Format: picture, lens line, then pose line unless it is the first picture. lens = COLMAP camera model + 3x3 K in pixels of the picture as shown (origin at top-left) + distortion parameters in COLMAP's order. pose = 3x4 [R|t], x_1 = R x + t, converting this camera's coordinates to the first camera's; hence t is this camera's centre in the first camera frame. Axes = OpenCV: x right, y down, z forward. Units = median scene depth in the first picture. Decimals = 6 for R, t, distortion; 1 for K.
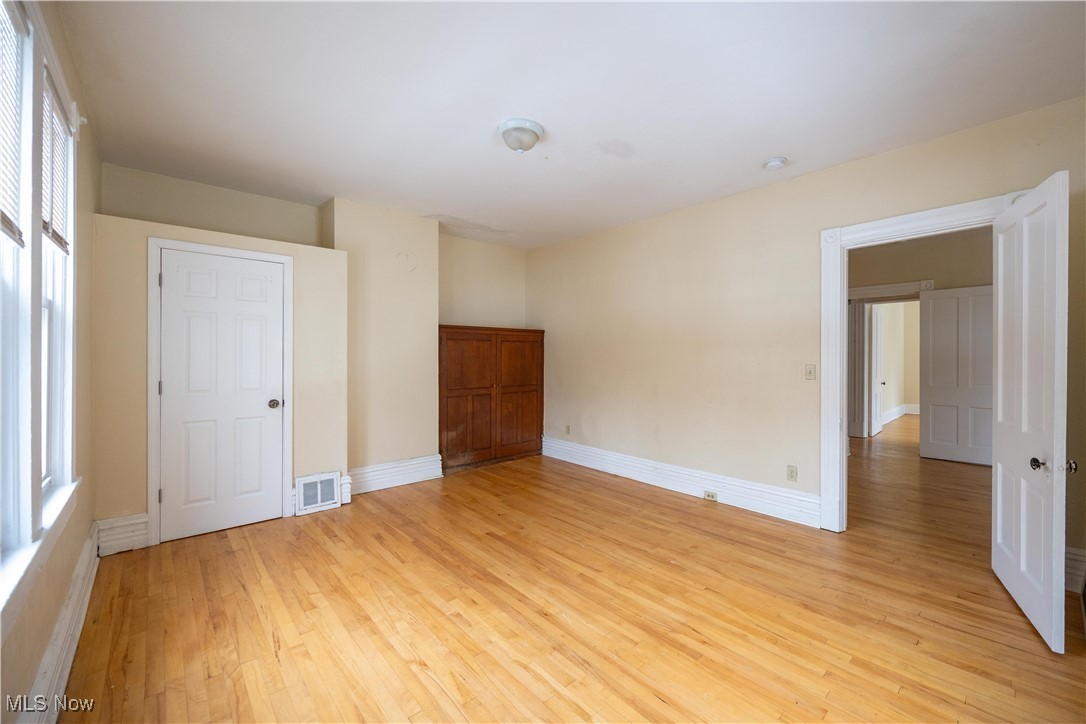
lens RADIAL K [[432.4, 0, 573.9], [0, 432.4, 358.6], [0, 0, 1]] dist [-0.001548, -0.000210]
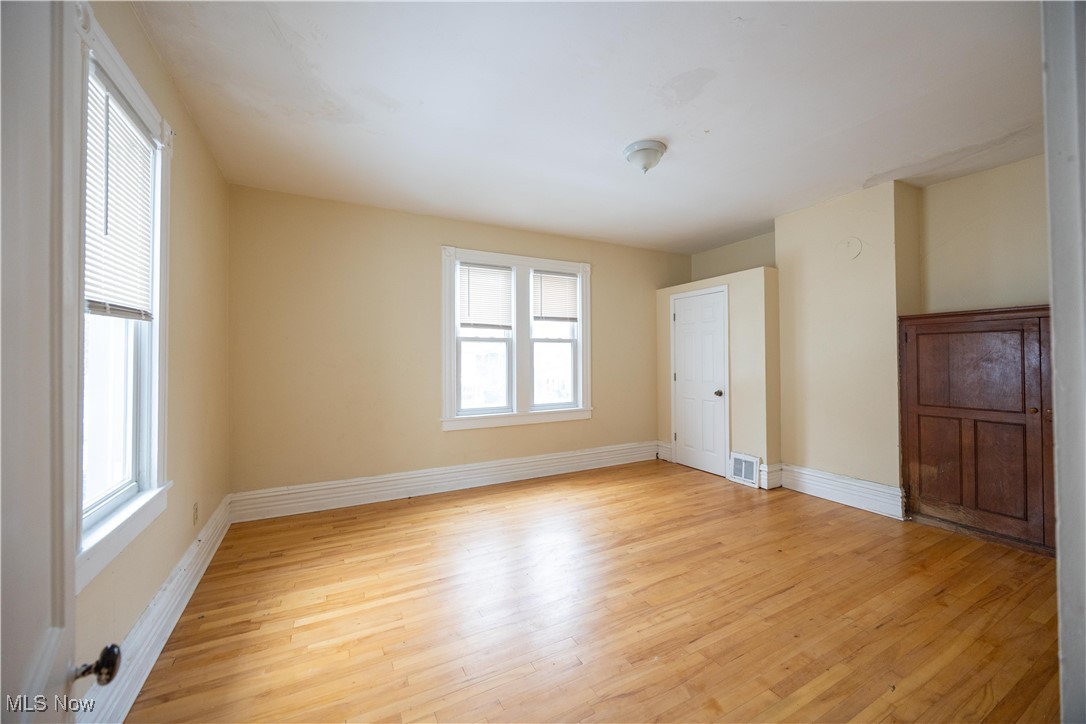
lens RADIAL K [[418.1, 0, 552.4], [0, 418.1, 362.4], [0, 0, 1]] dist [-0.001918, -0.000539]
pose [[-0.265545, 0.005951, -0.964080, 0.731762], [-0.000912, 0.999979, 0.006424, -0.003275], [0.964098, 0.002585, -0.265534, 0.816606]]
